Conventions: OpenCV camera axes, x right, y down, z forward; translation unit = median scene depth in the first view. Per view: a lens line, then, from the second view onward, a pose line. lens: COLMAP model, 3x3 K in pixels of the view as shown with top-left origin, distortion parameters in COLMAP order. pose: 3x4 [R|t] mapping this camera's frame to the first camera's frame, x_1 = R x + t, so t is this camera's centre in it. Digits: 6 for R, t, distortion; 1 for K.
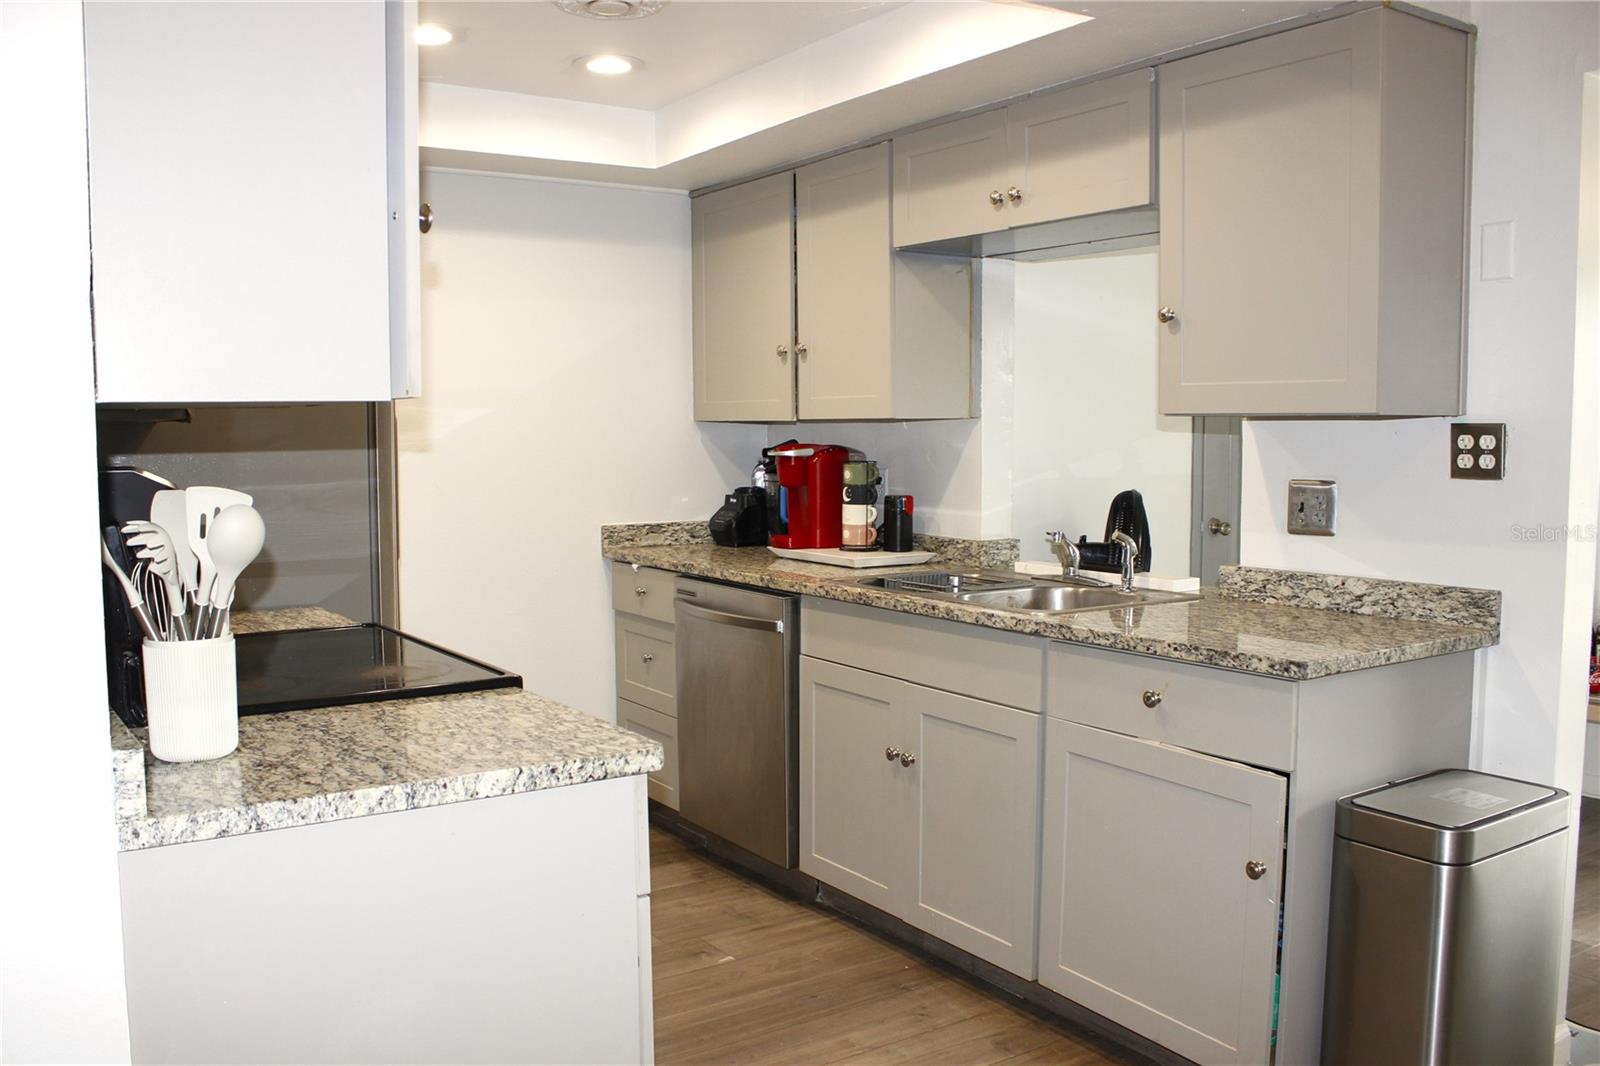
lens RADIAL K [[1340.3, 0, 793.5], [0, 1340.3, 541.9], [0, 0, 1]] dist [-0.173653, 0.158007]
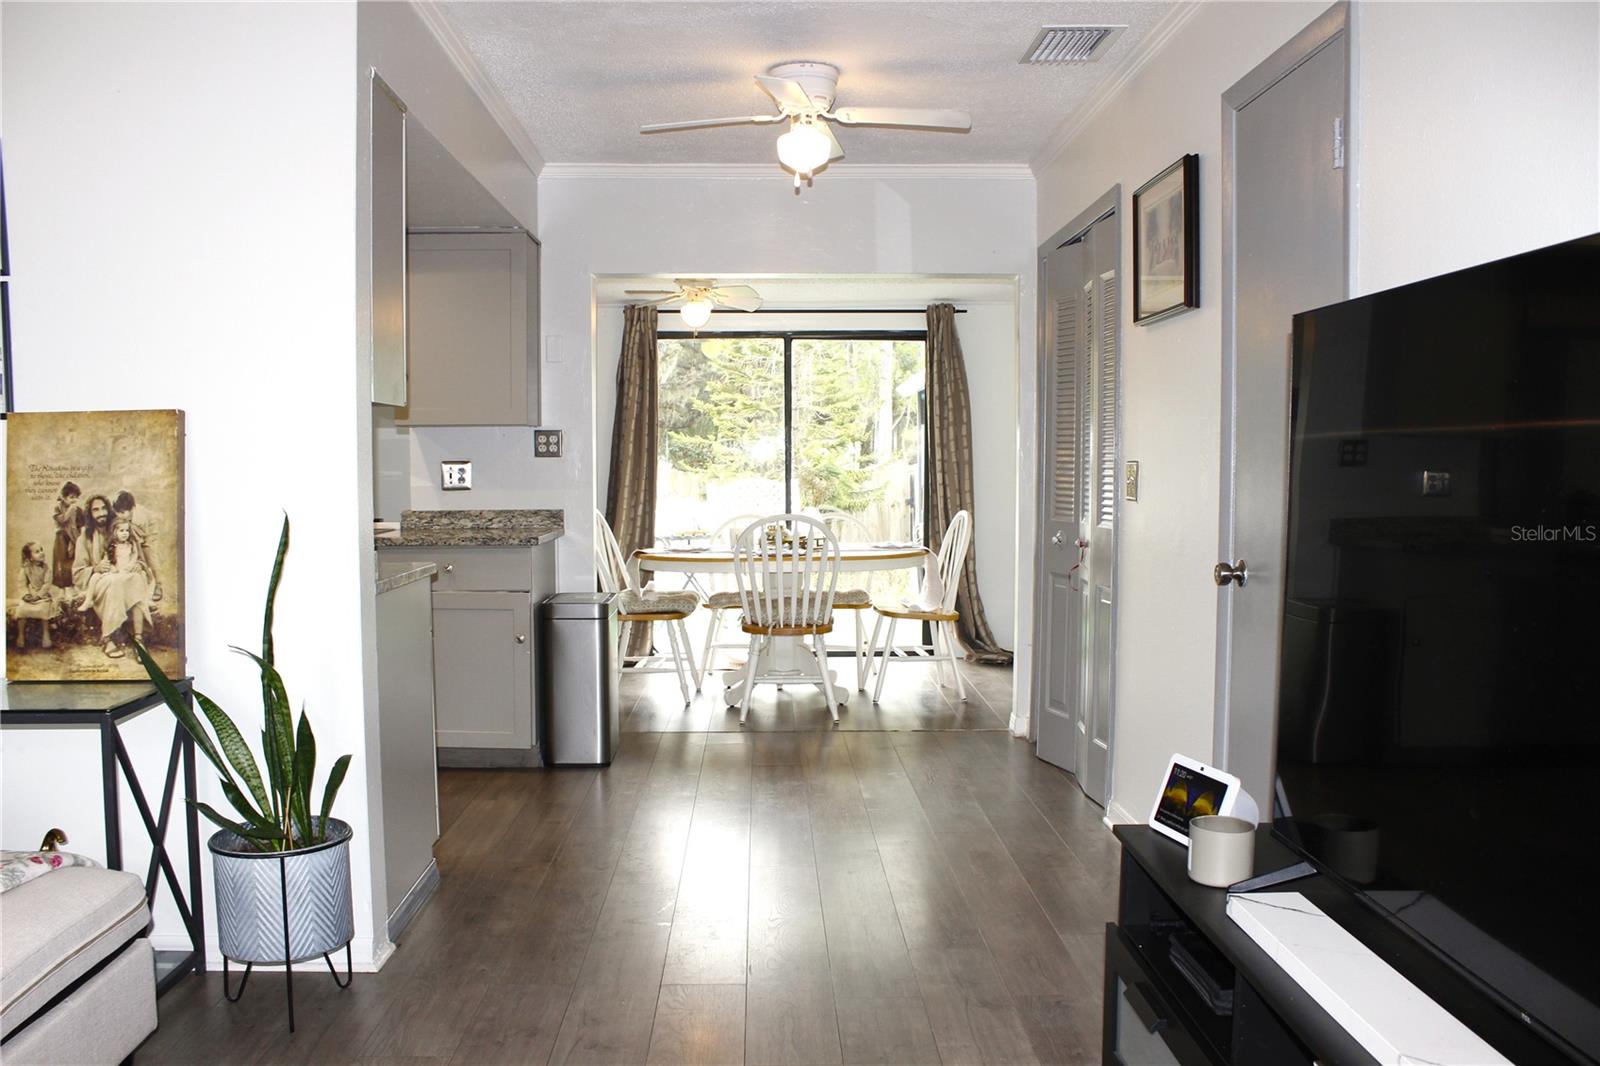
lens RADIAL K [[1340.3, 0, 793.5], [0, 1340.3, 541.9], [0, 0, 1]] dist [-0.173653, 0.158007]
pose [[0.531990, -0.046735, 0.845460, -1.079612], [0.070441, 0.997457, 0.010813, 0.092339], [-0.843815, 0.053803, 0.533930, -0.471036]]
